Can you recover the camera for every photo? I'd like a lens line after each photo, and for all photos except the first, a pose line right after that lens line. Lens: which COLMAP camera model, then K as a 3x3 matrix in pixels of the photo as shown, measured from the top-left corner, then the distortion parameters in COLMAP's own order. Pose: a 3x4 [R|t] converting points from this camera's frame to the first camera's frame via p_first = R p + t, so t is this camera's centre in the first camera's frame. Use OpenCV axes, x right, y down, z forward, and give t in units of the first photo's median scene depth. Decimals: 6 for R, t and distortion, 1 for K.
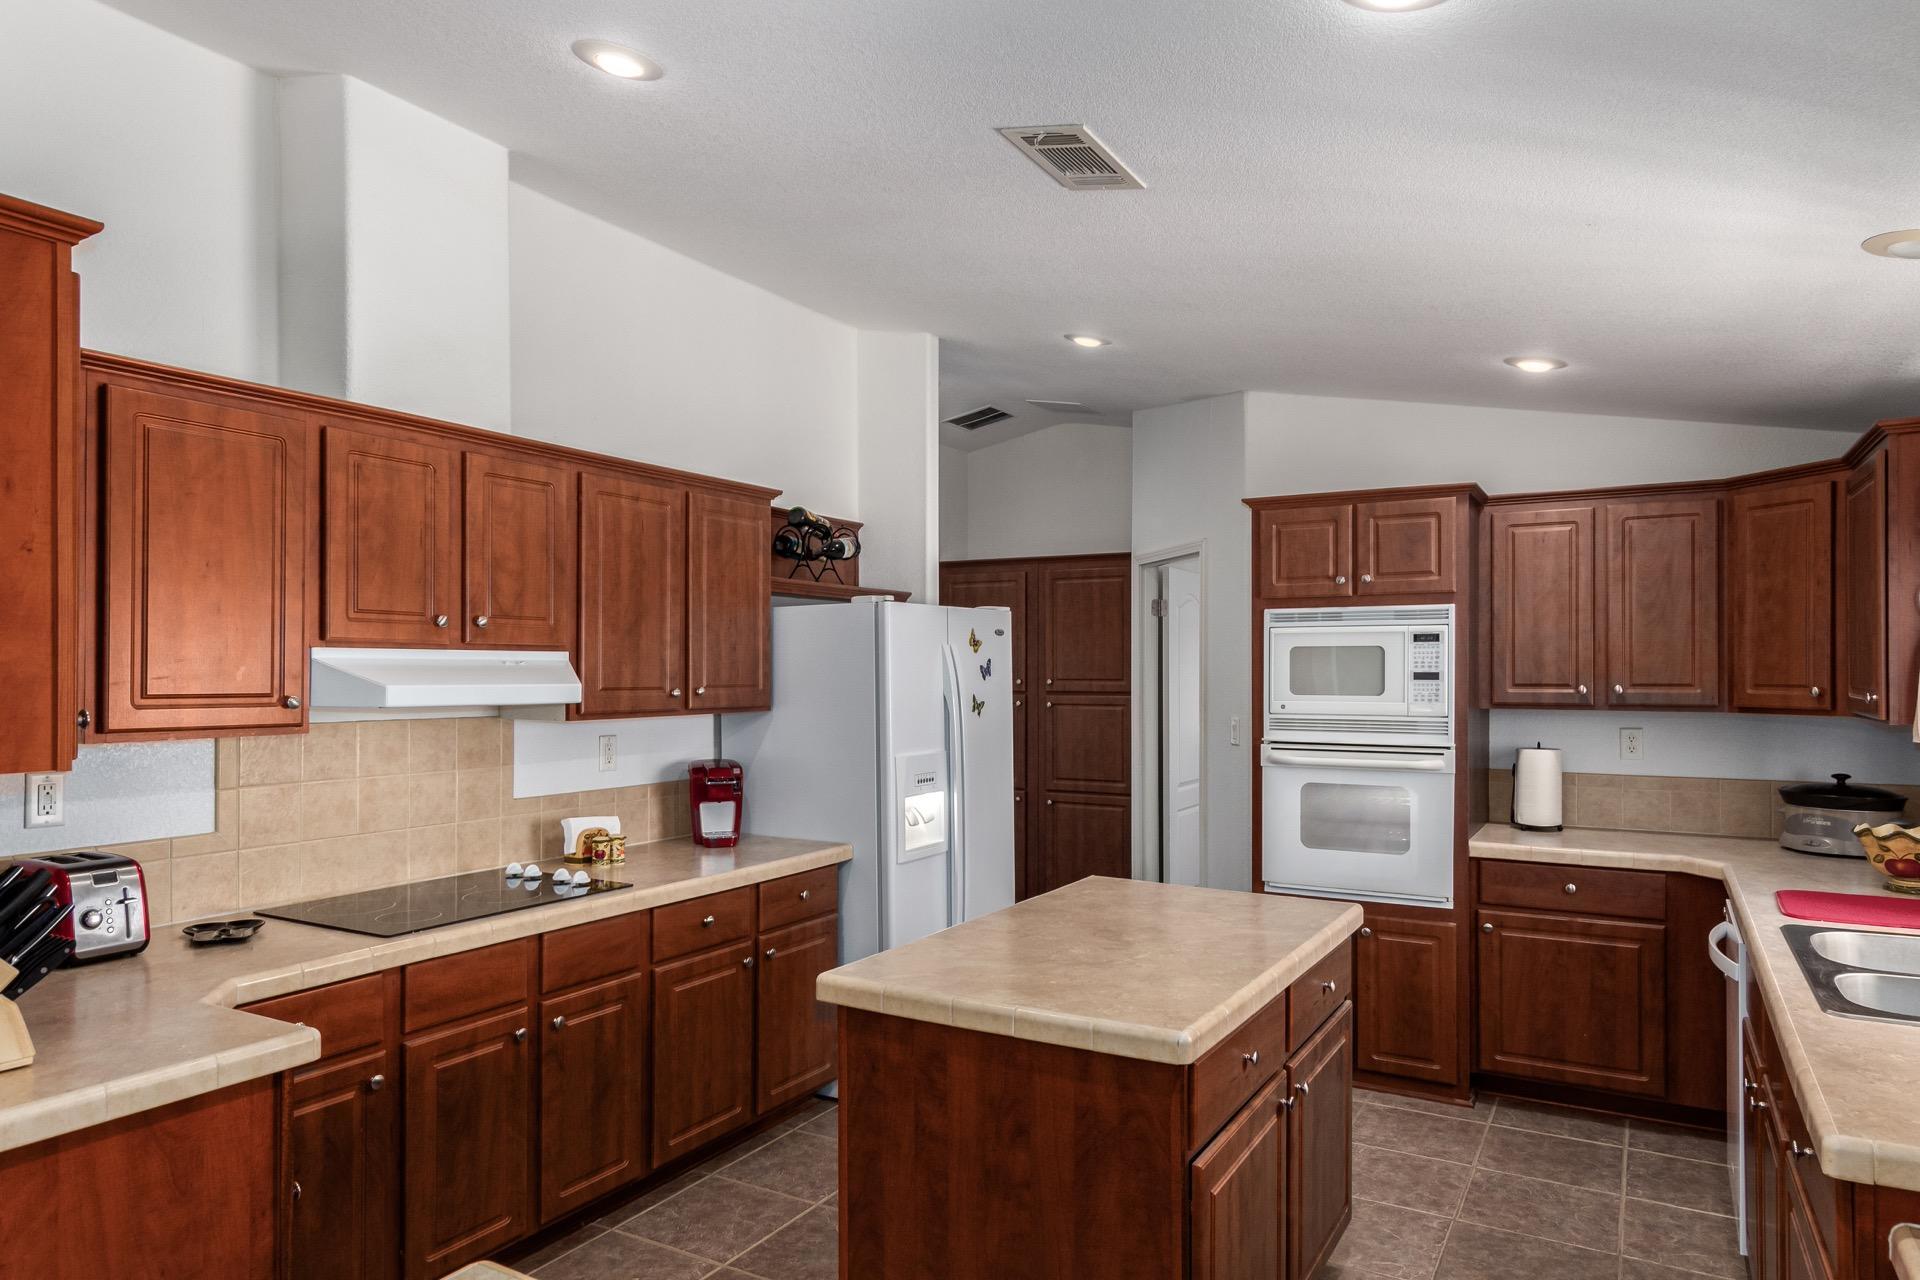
lens RADIAL K [[1181.8, 0, 961.8], [0, 1181.8, 659.0], [0, 0, 1]] dist [-0.000601, 0.002830]
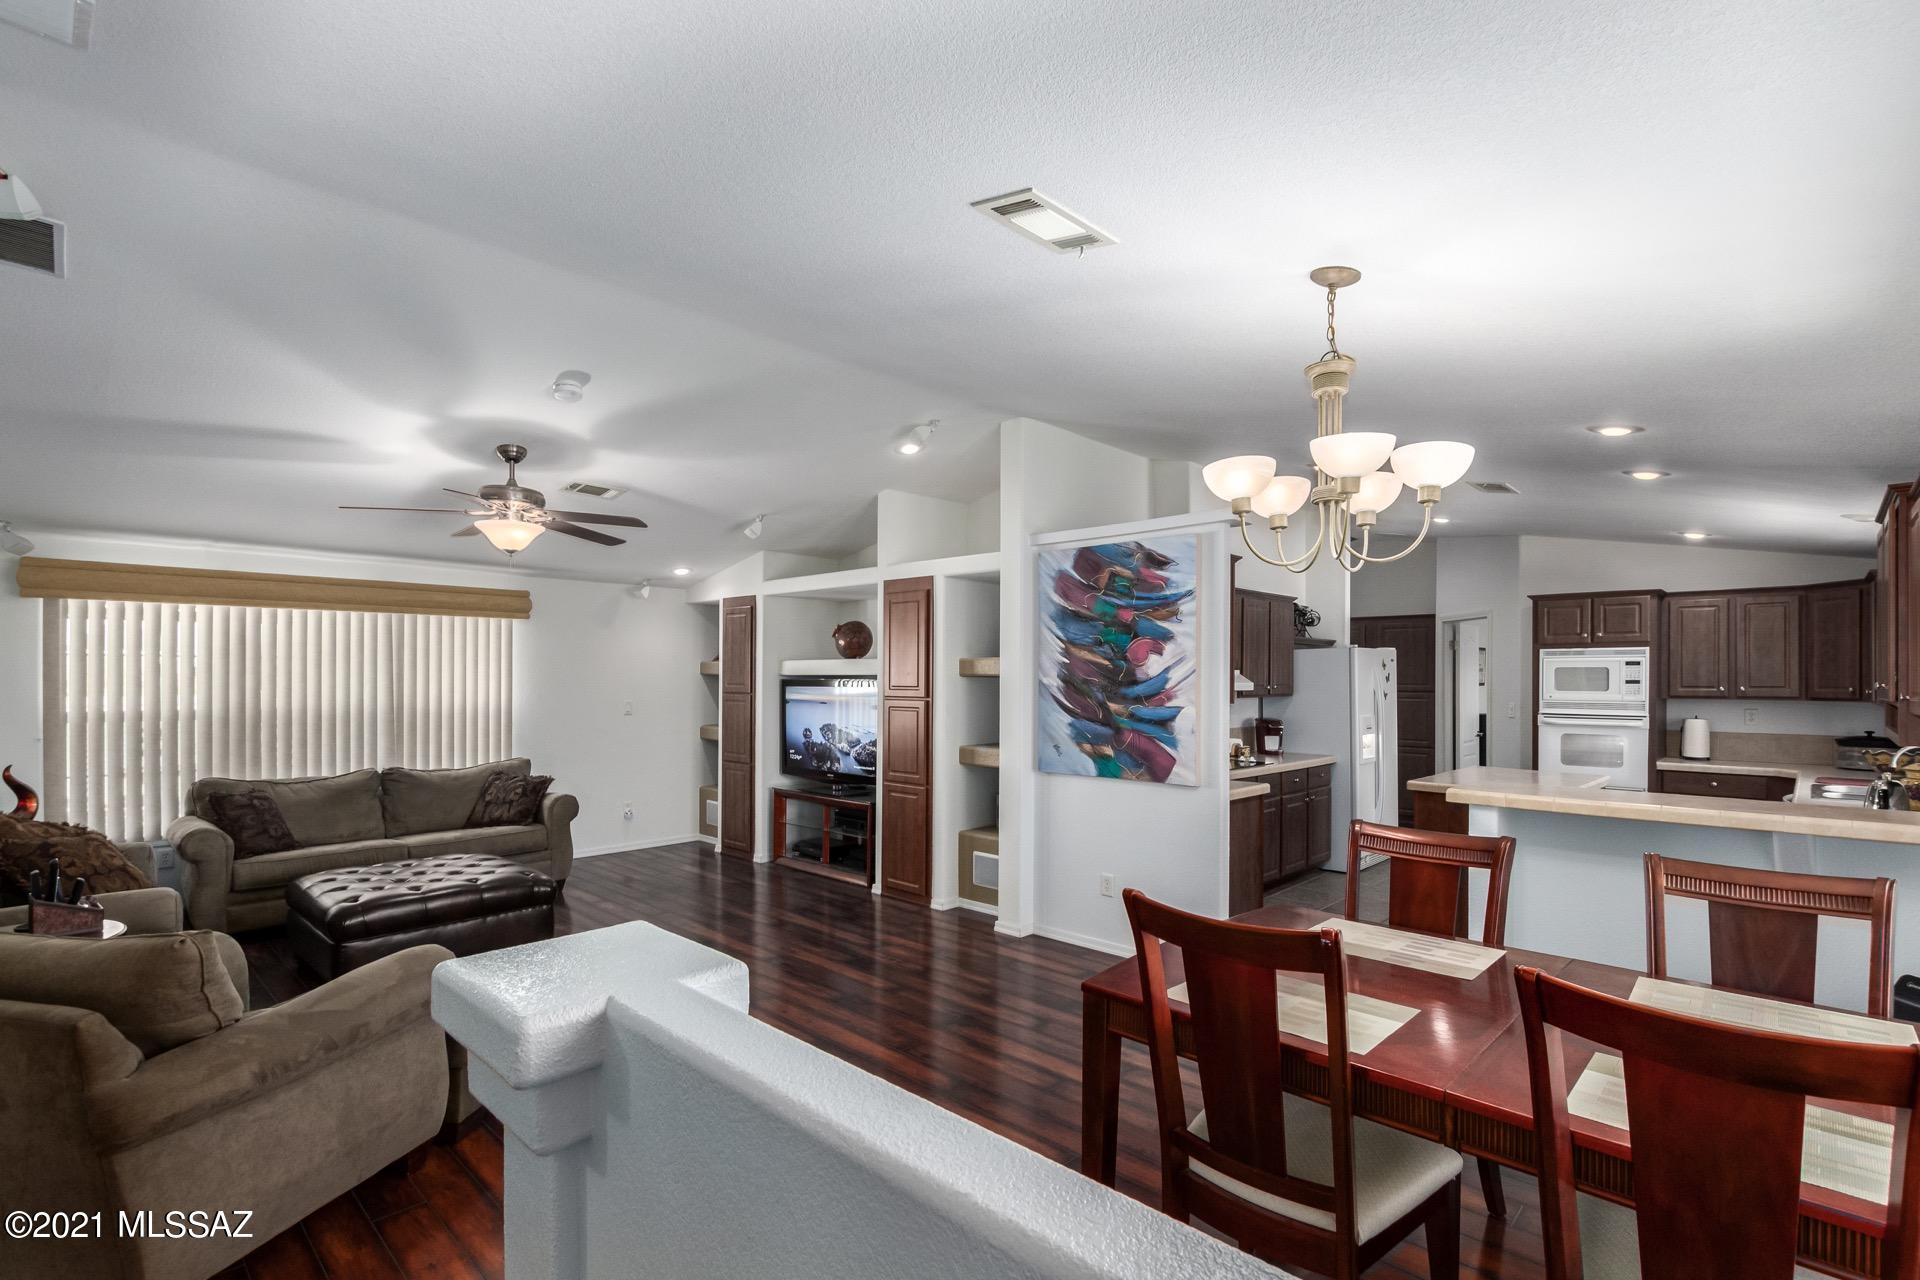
lens RADIAL K [[885.4, 0, 942.8], [0, 885.4, 671.2], [0, 0, 1]] dist [-0.006216, -0.001988]
pose [[0.968133, 0.002783, -0.250421, -0.388457], [-0.002970, 0.999996, -0.000369, -0.000163], [0.250418, 0.001101, 0.968137, -0.792482]]
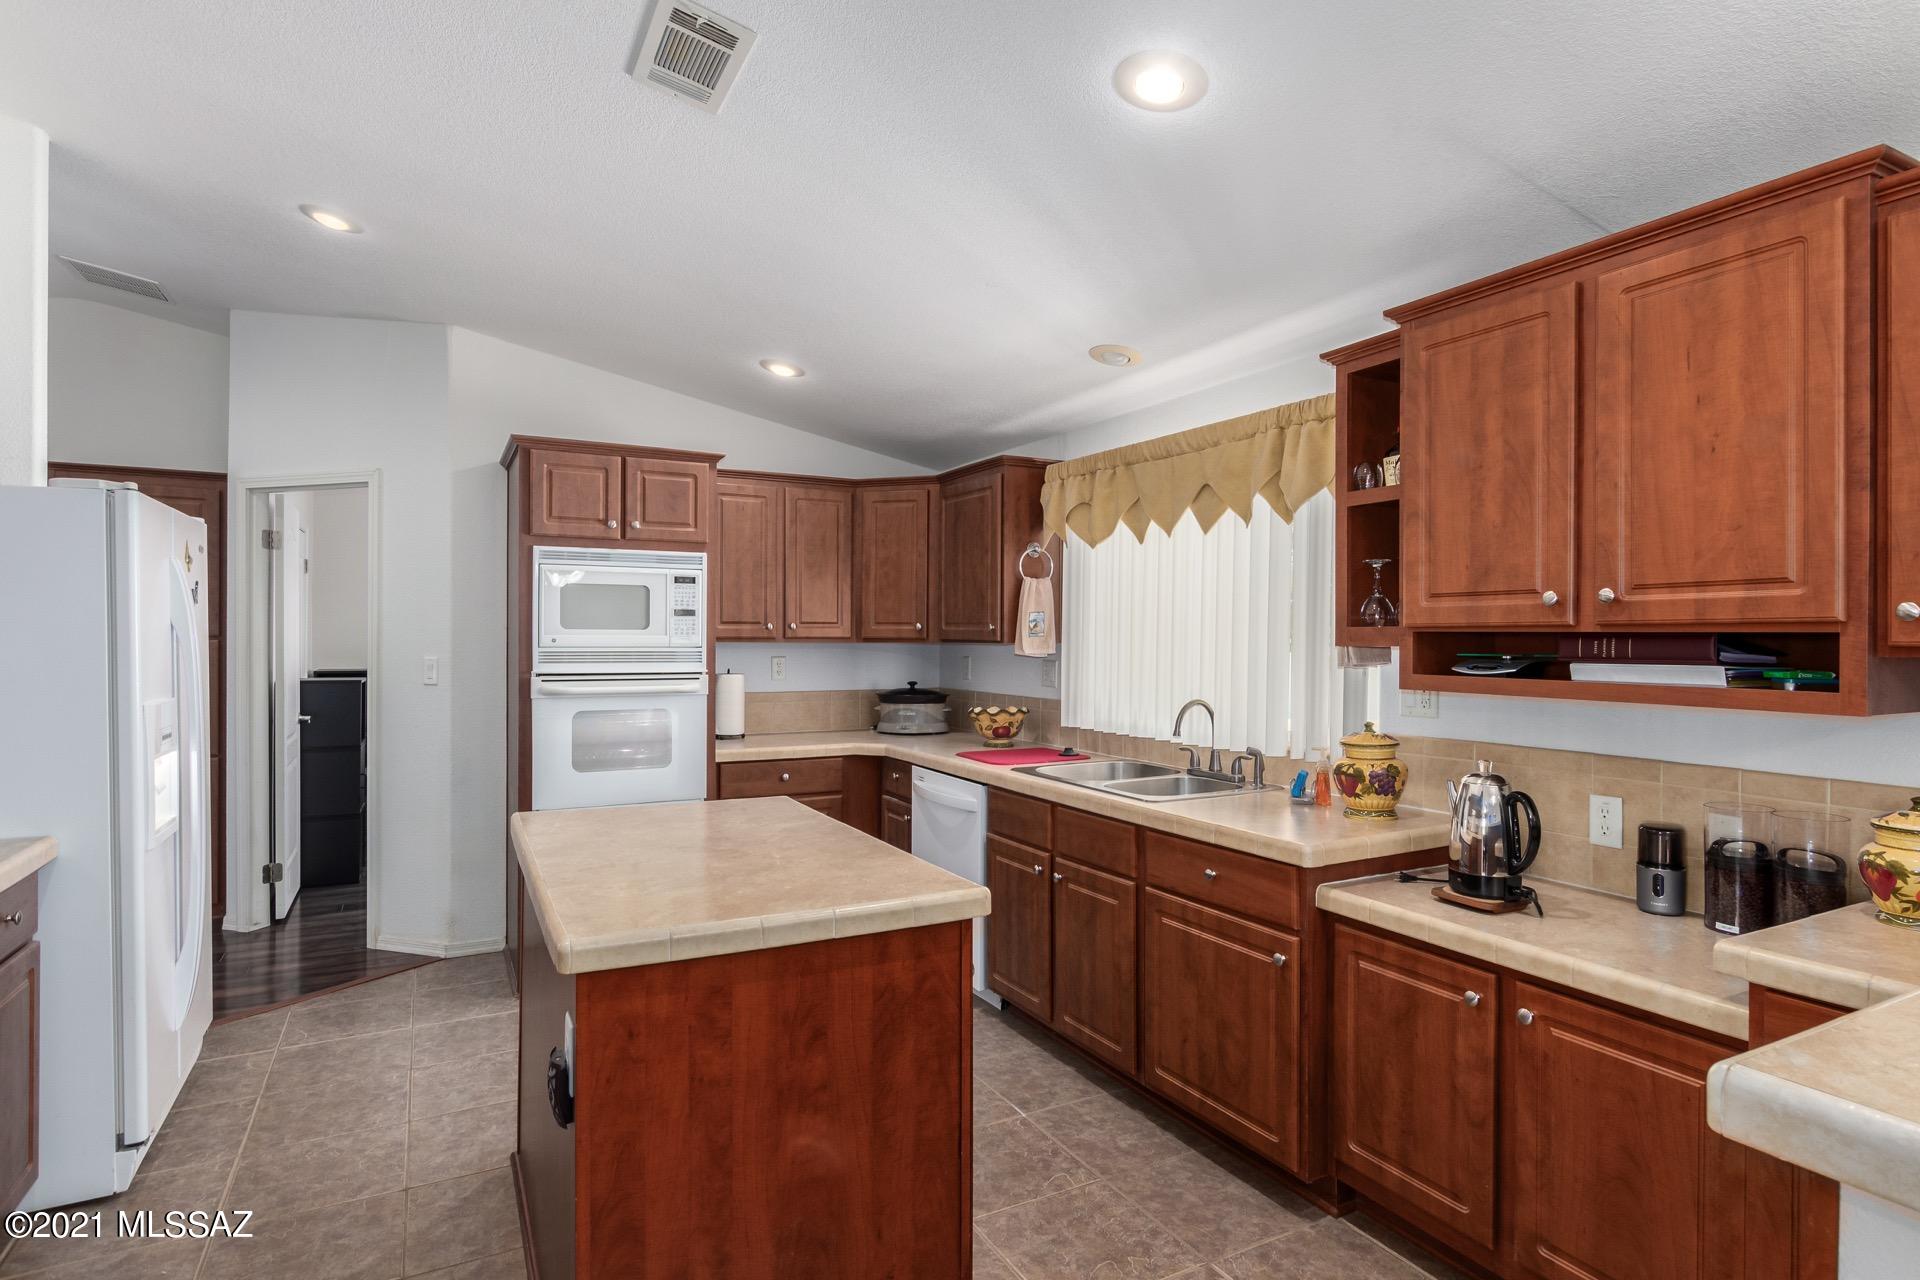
lens RADIAL K [[1010.4, 0, 963.0], [0, 1010.4, 639.0], [0, 0, 1]] dist [0.005863, -0.000137]
pose [[0.527154, 0.001966, 0.849767, -0.313288], [-0.011655, 0.999920, 0.004917, 0.032232], [-0.849690, -0.012496, 0.527135, 0.235302]]
